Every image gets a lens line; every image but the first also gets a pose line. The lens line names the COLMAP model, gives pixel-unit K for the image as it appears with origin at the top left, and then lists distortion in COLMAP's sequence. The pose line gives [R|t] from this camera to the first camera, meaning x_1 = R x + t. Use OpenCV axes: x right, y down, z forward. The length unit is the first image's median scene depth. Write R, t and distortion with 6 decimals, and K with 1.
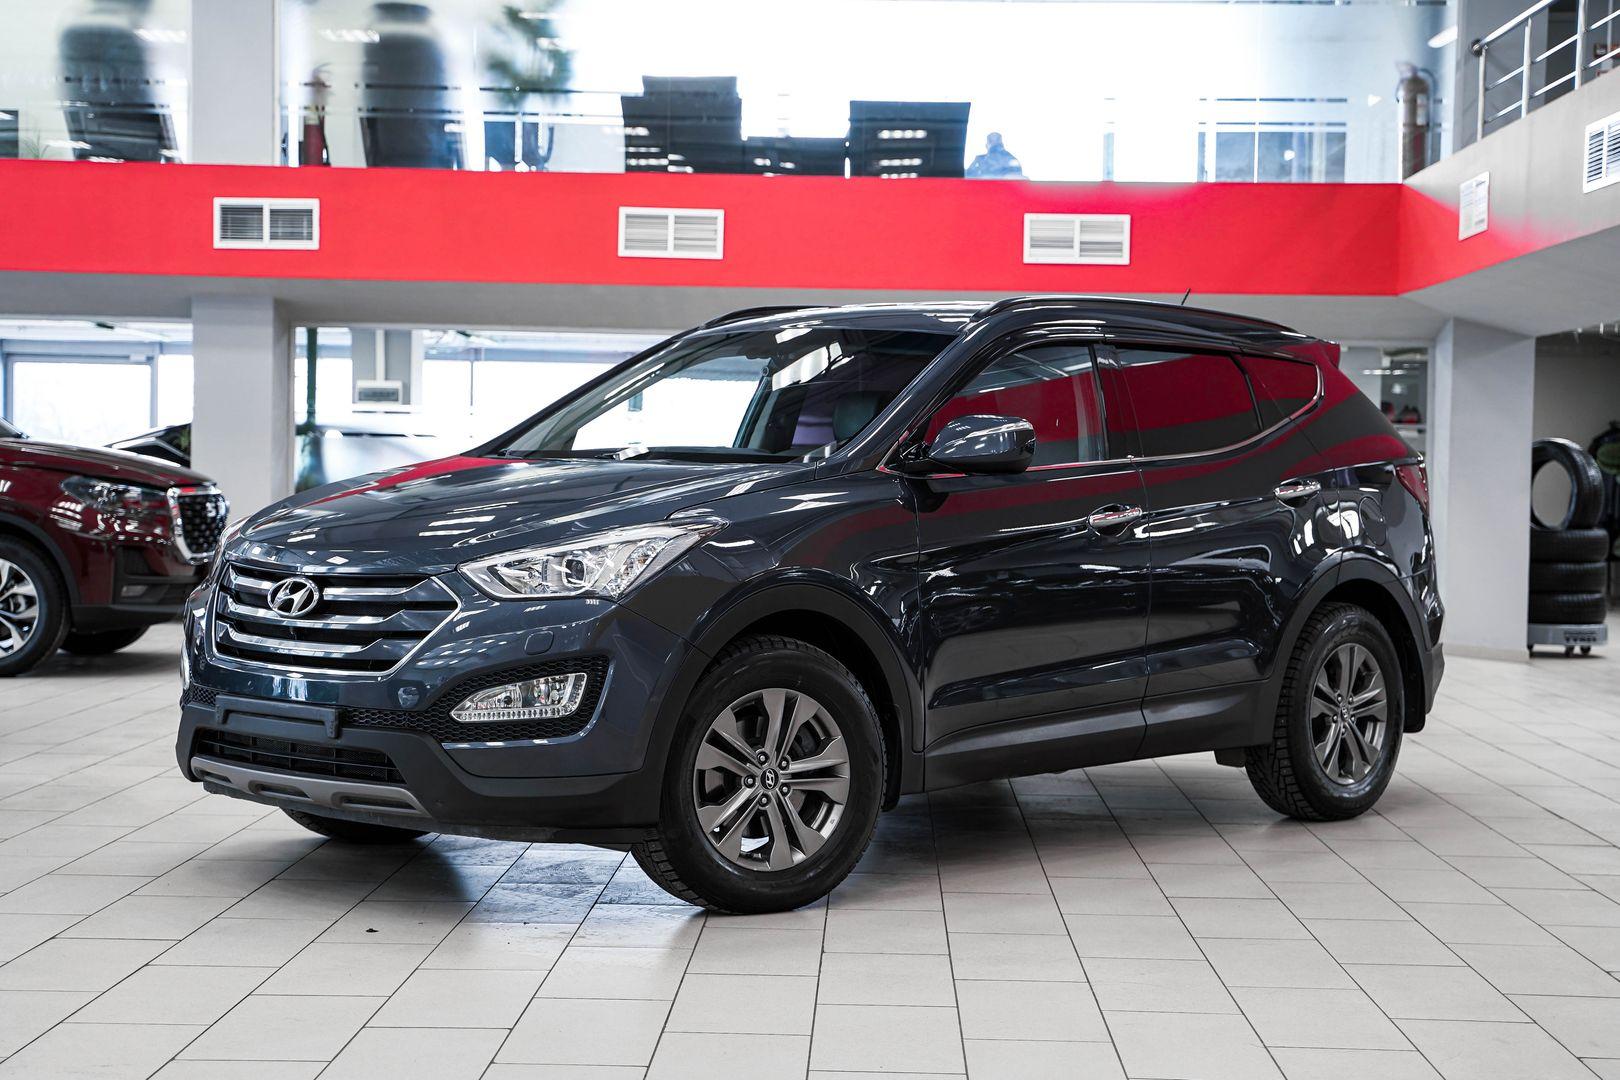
lens RADIAL K [[2539.9, 0, 823.4], [0, 2539.9, 534.8], [0, 0, 1]] dist [0.077198, 0.087954]
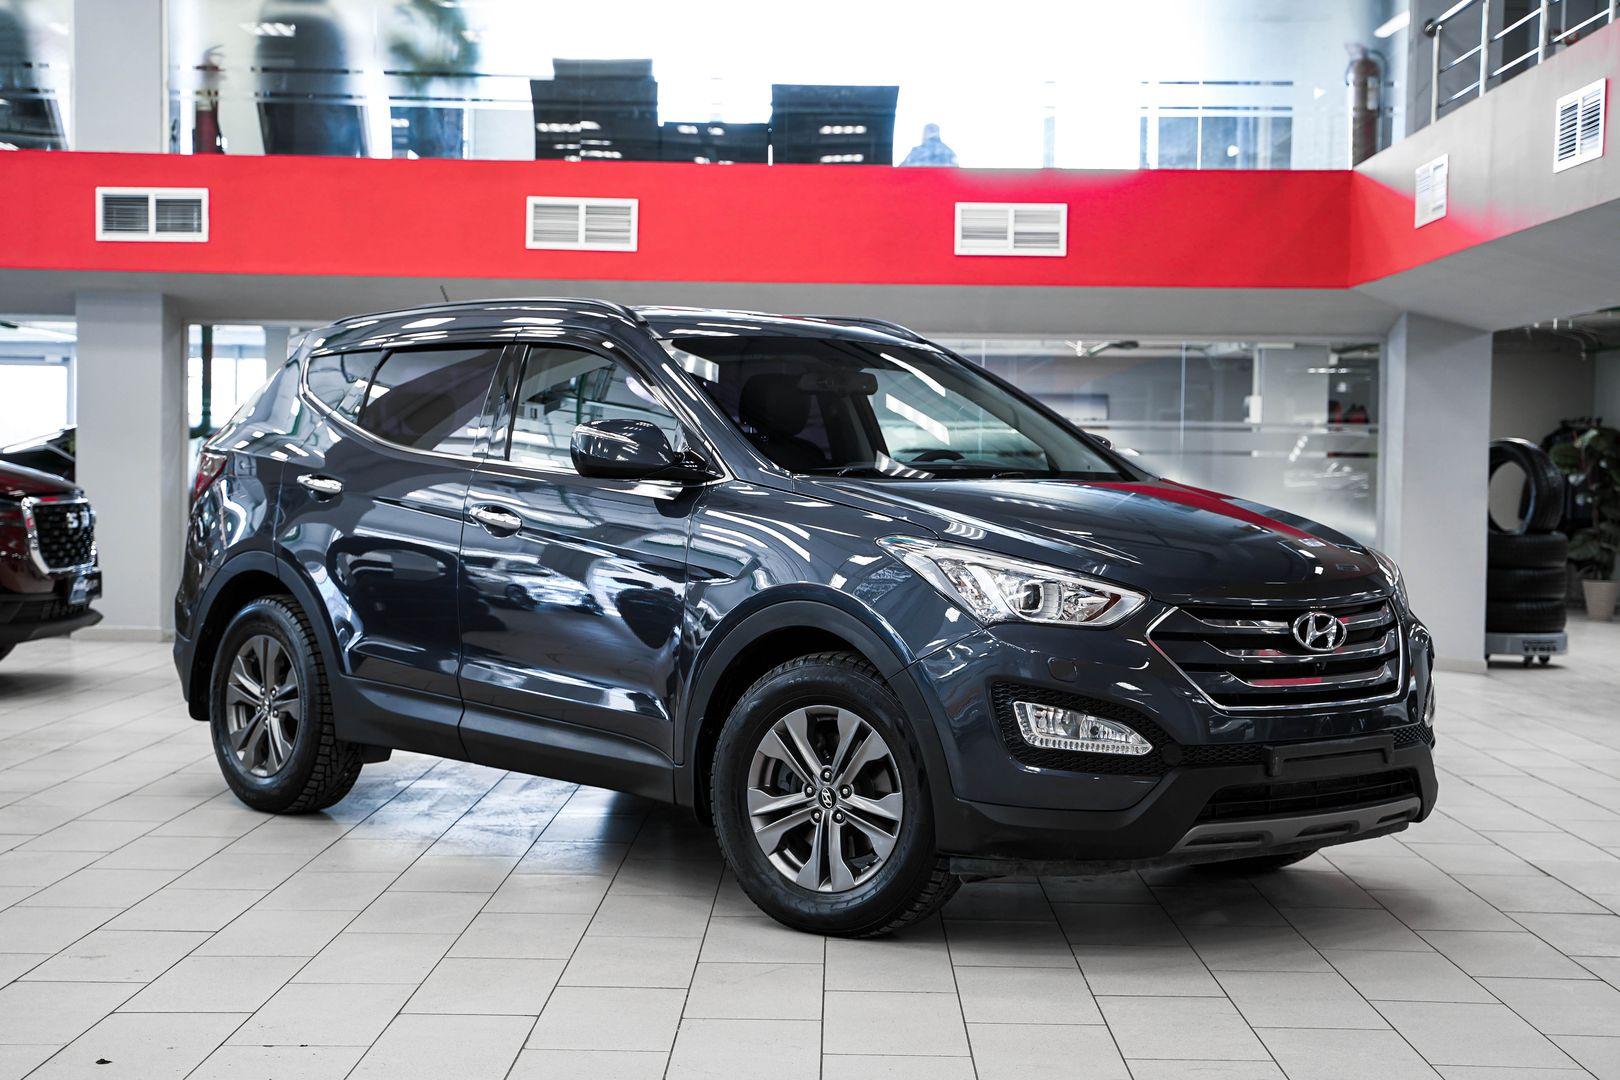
lens RADIAL K [[2459.2, 0, 810.0], [0, 2459.2, 540.0], [0, 0, 1]] dist [0.061599, 0.081353]
pose [[0.999936, -0.003475, 0.010739, 0.014387], [0.003434, 0.999987, 0.003790, -0.004320], [-0.010752, -0.003753, 0.999935, 0.082827]]
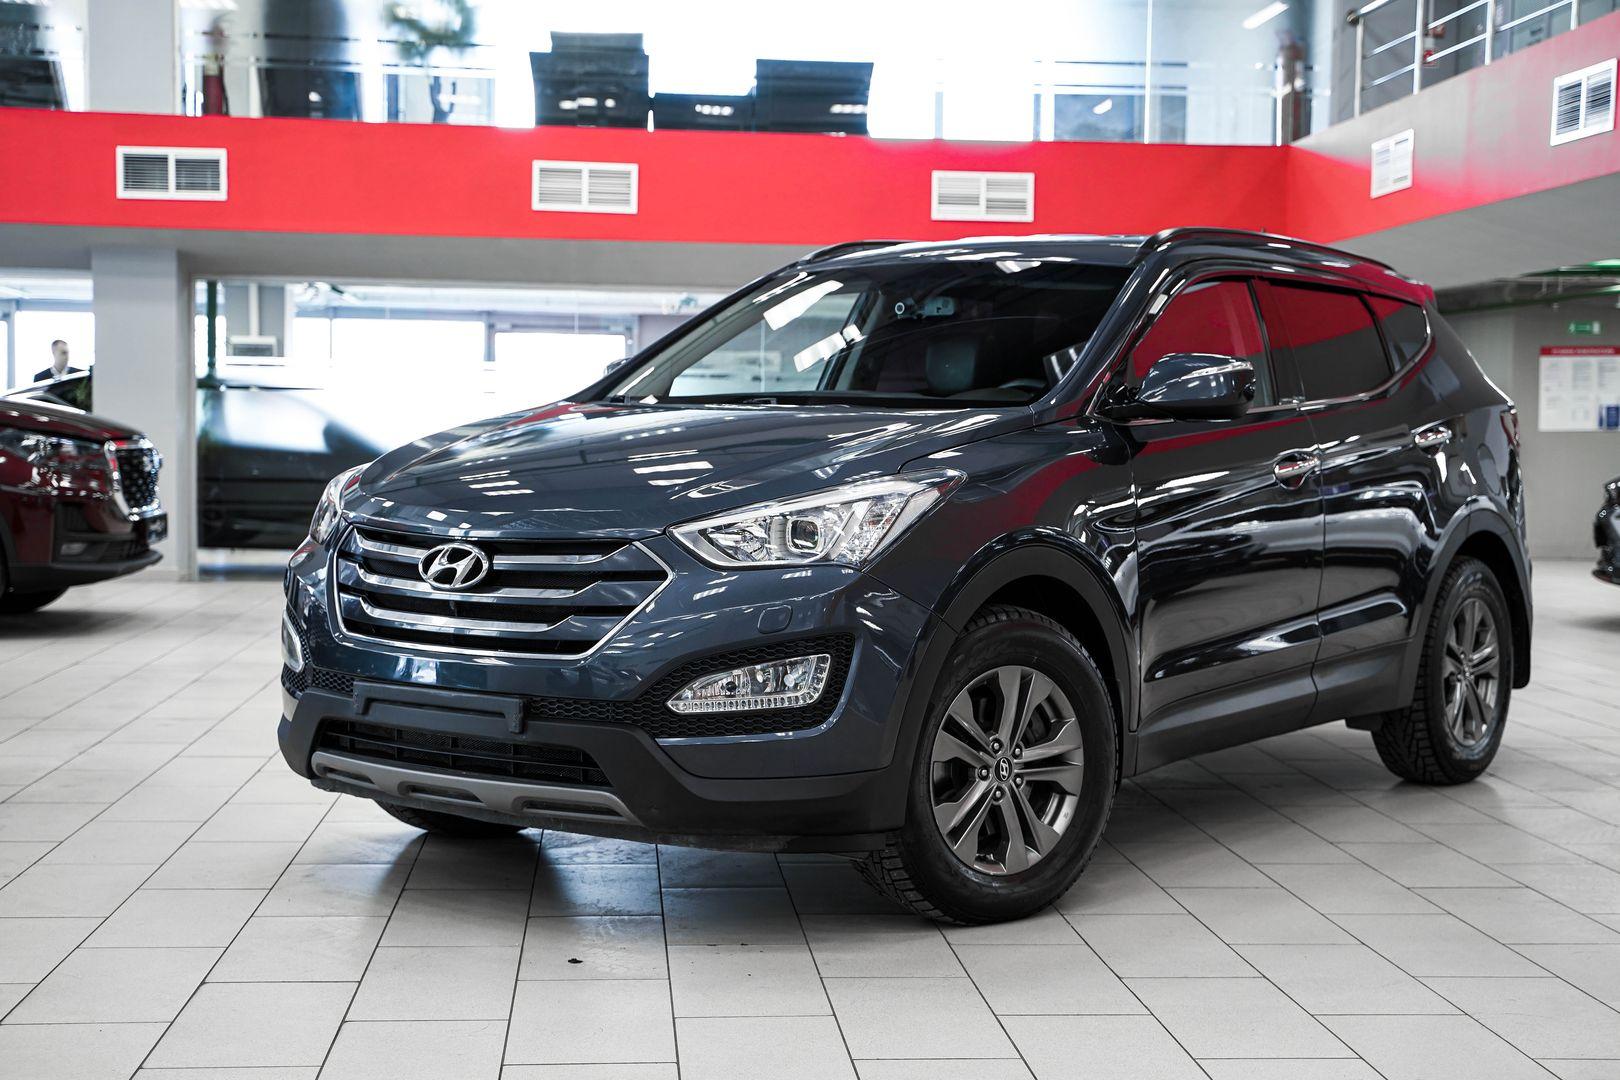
lens RADIAL K [[2260.6, 0, 810.0], [0, 2260.6, 540.0], [0, 0, 1]] dist [0.027881, 0.298468]
pose [[0.994125, -0.008125, 0.107933, -0.068490], [0.005422, 0.999665, 0.025309, -0.001107], [-0.108103, -0.024575, 0.993836, 0.095095]]
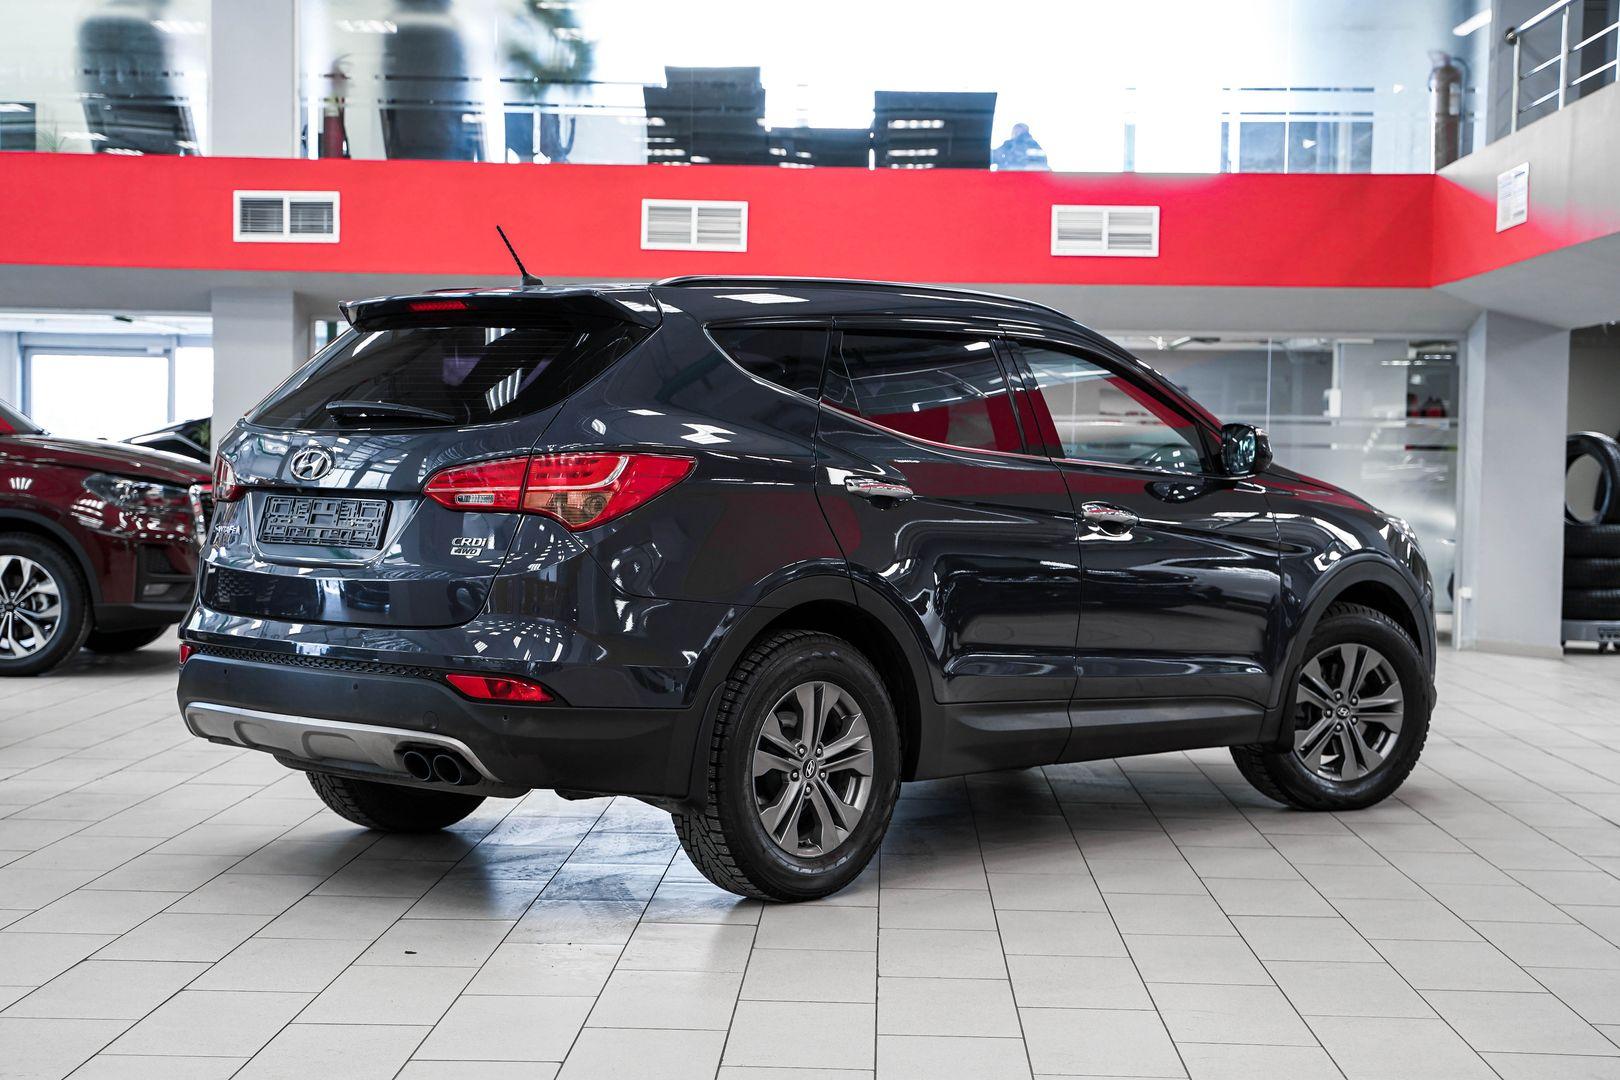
lens RADIAL K [[2528.8, 0, 810.0], [0, 2528.8, 540.0], [0, 0, 1]] dist [0.056149, 0.156599]
pose [[0.999967, -0.000337, -0.008167, -0.006877], [0.000392, 0.999977, 0.006801, -0.002971], [0.008165, -0.006804, 0.999944, 0.015036]]
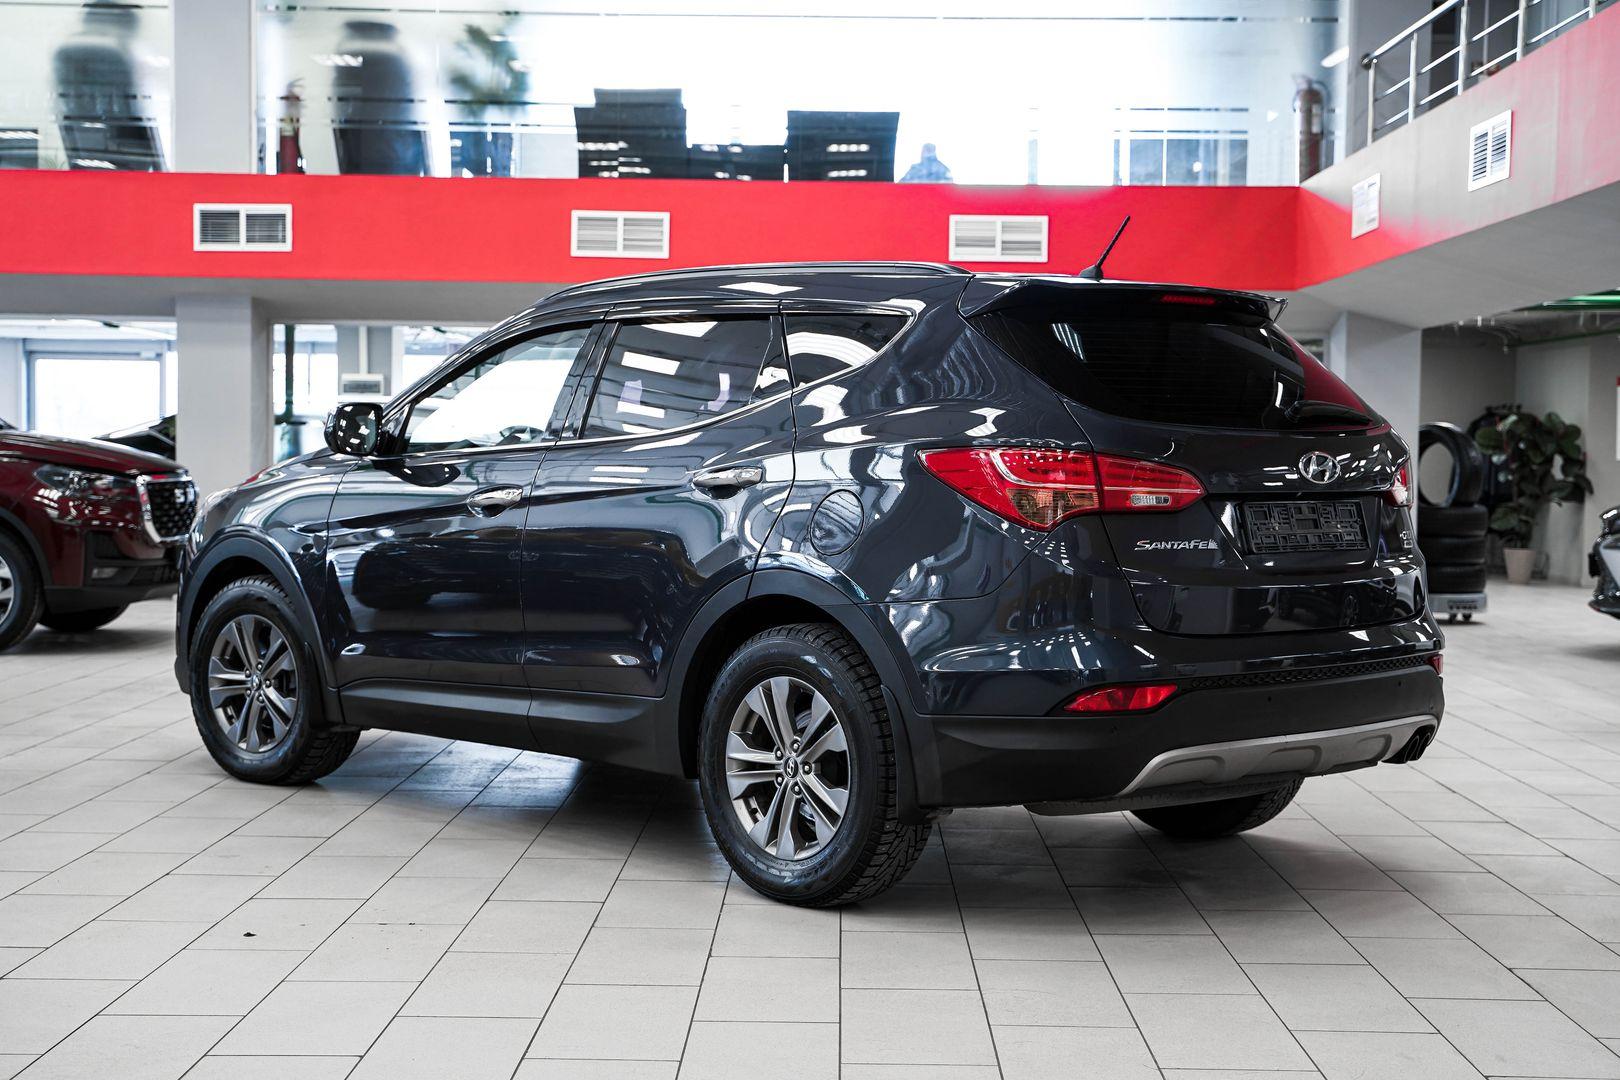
lens RADIAL K [[2234.3, 0, 819.0], [0, 2234.3, 543.1], [0, 0, 1]] dist [0.020873, 0.025679]
pose [[0.999919, -0.005317, 0.011560, 0.012068], [0.005141, 0.999871, 0.015204, -0.002454], [-0.011640, -0.015143, 0.999818, 0.054992]]
